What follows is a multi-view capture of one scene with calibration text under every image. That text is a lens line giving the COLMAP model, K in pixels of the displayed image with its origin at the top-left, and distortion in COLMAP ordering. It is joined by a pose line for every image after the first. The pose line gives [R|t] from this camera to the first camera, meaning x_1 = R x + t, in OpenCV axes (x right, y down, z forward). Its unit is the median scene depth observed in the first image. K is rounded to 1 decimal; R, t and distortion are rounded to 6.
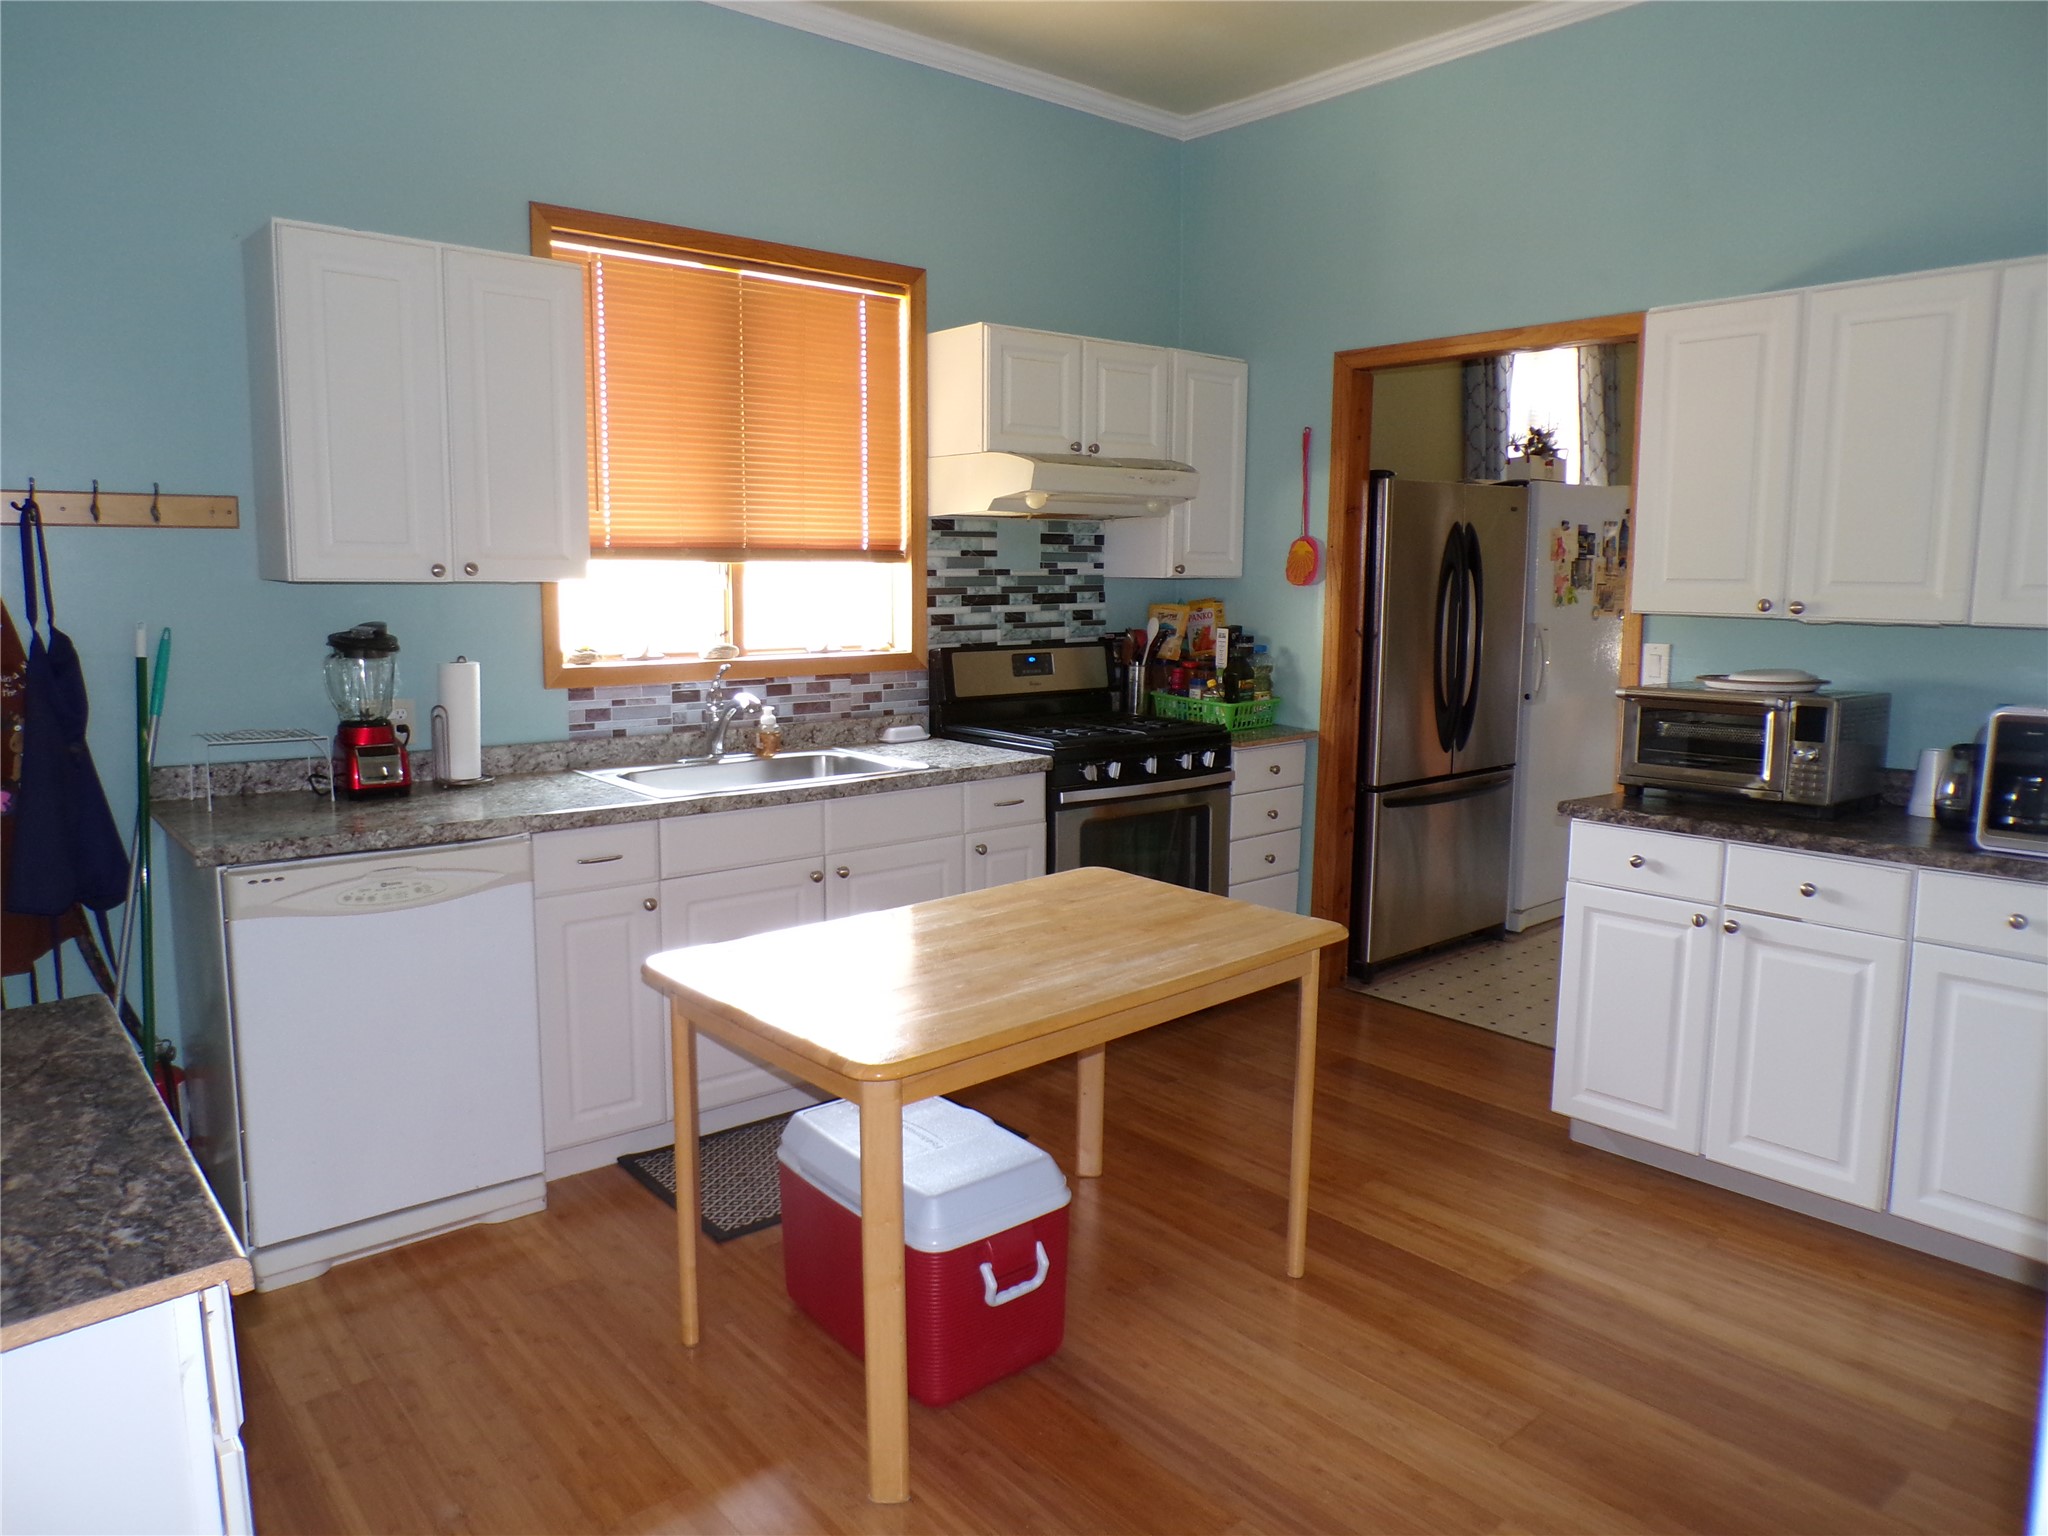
lens RADIAL K [[1336.3, 0, 1024.0], [0, 1336.3, 768.0], [0, 0, 1]] dist [-0.000888, 0.000085]
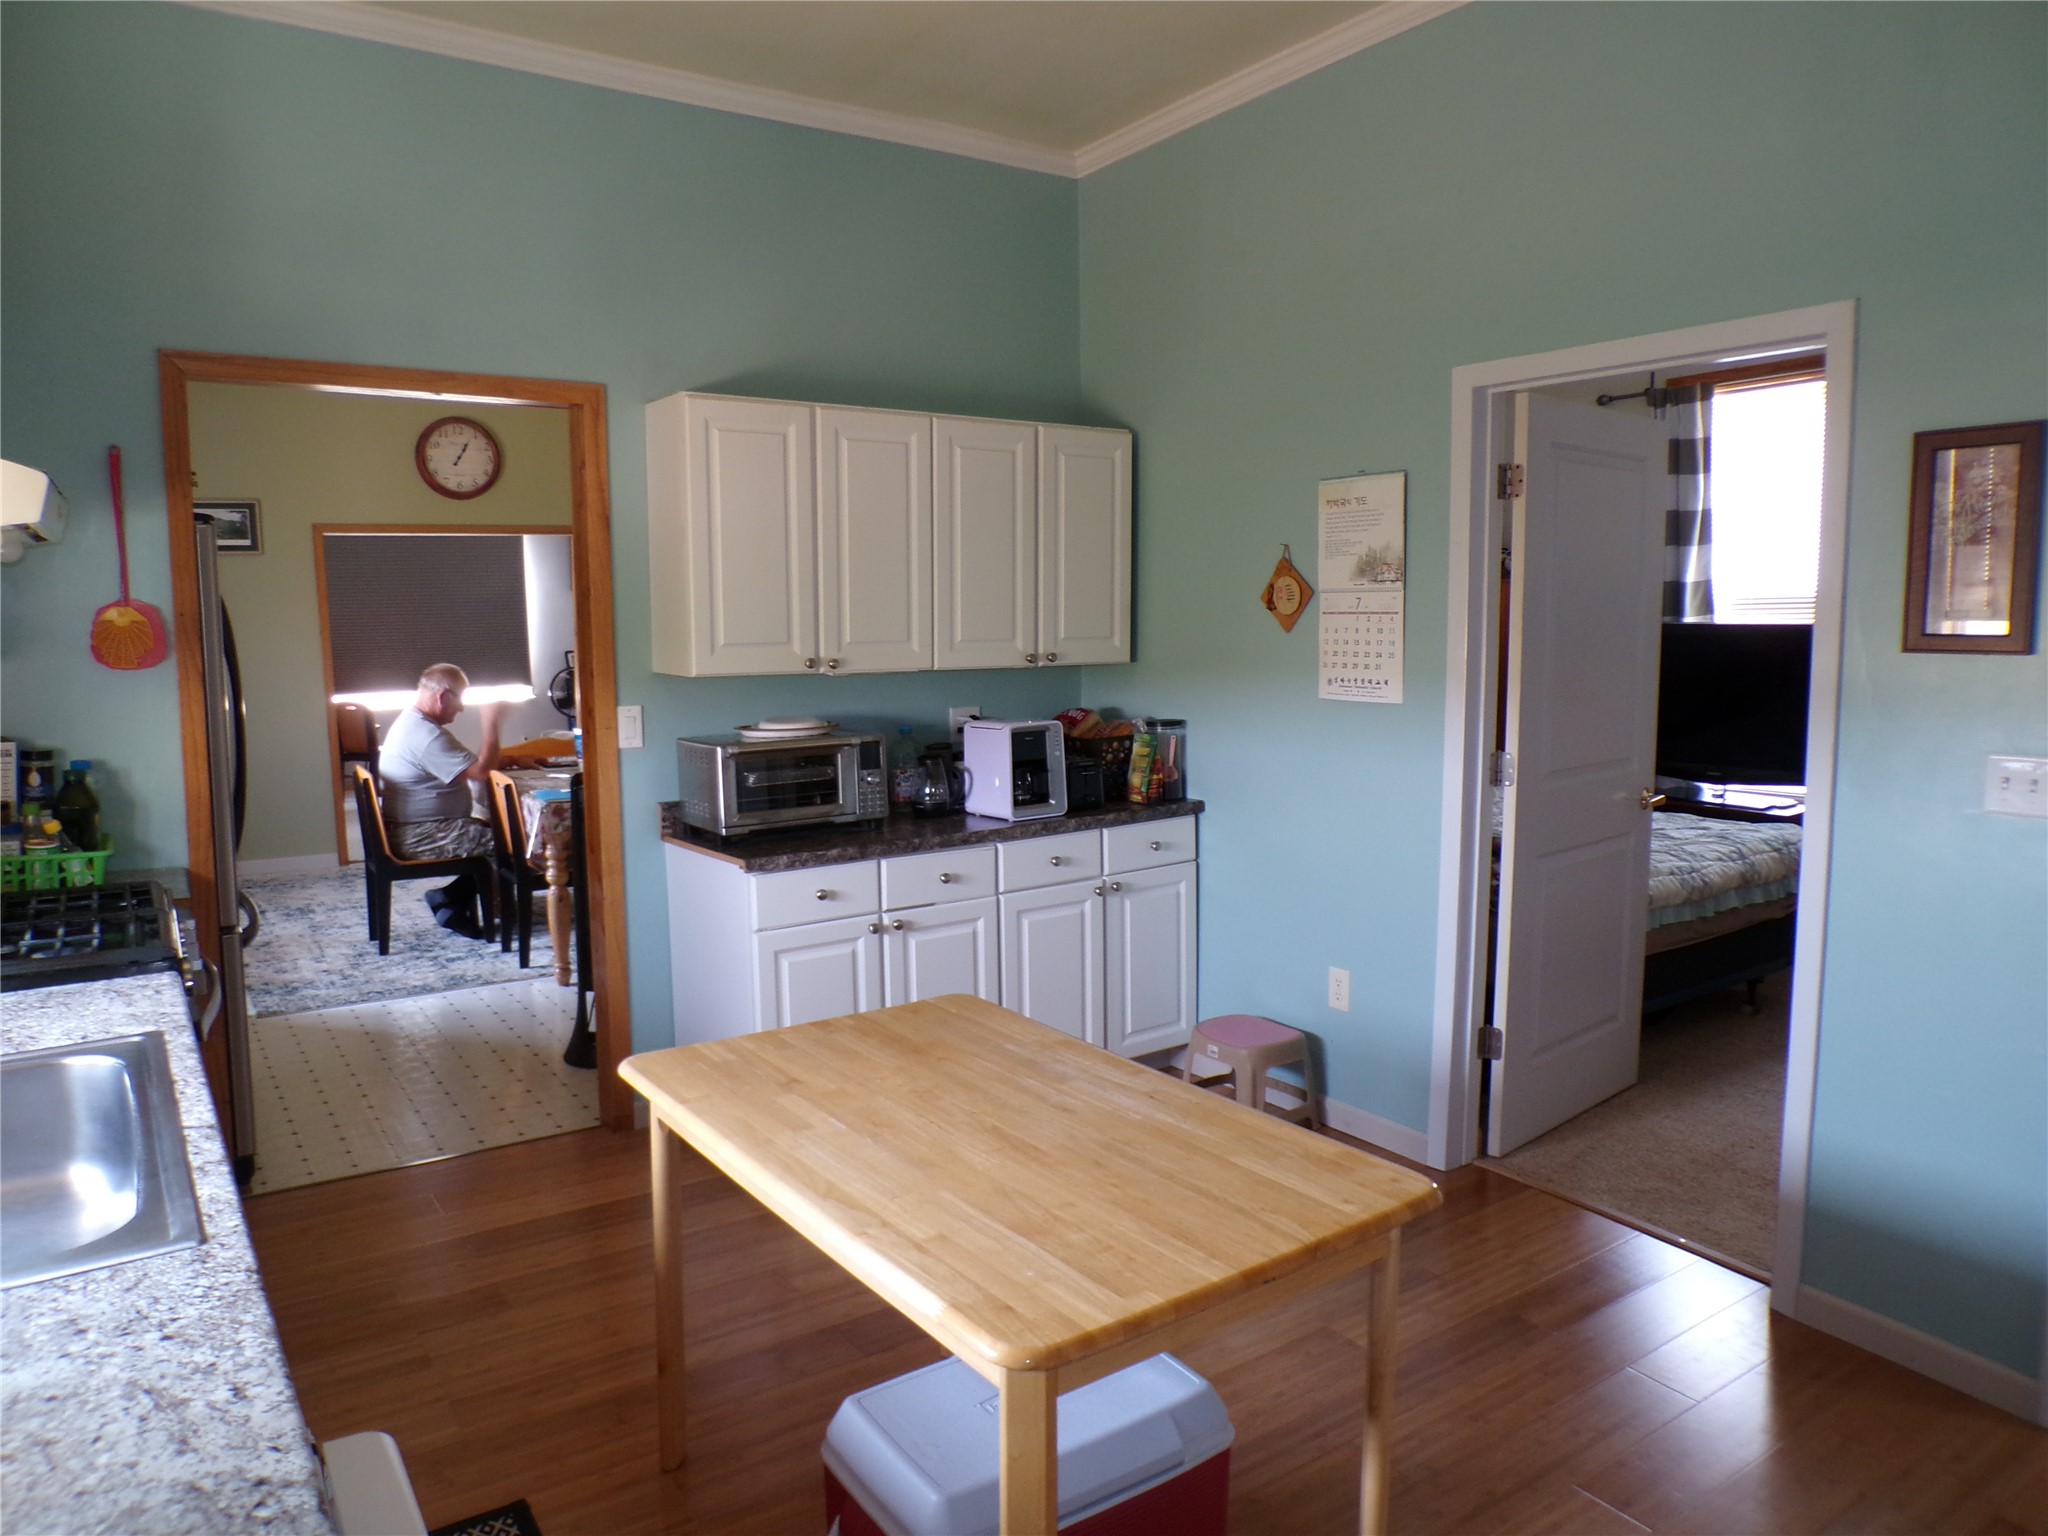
lens RADIAL K [[1378.6, 0, 1024.0], [0, 1378.6, 768.0], [0, 0, 1]] dist [-0.059038, -0.000766]
pose [[0.107998, -0.122429, 0.986584, -0.677488], [0.149493, 0.983104, 0.105633, -0.137148], [-0.982847, 0.136079, 0.124475, 0.701246]]
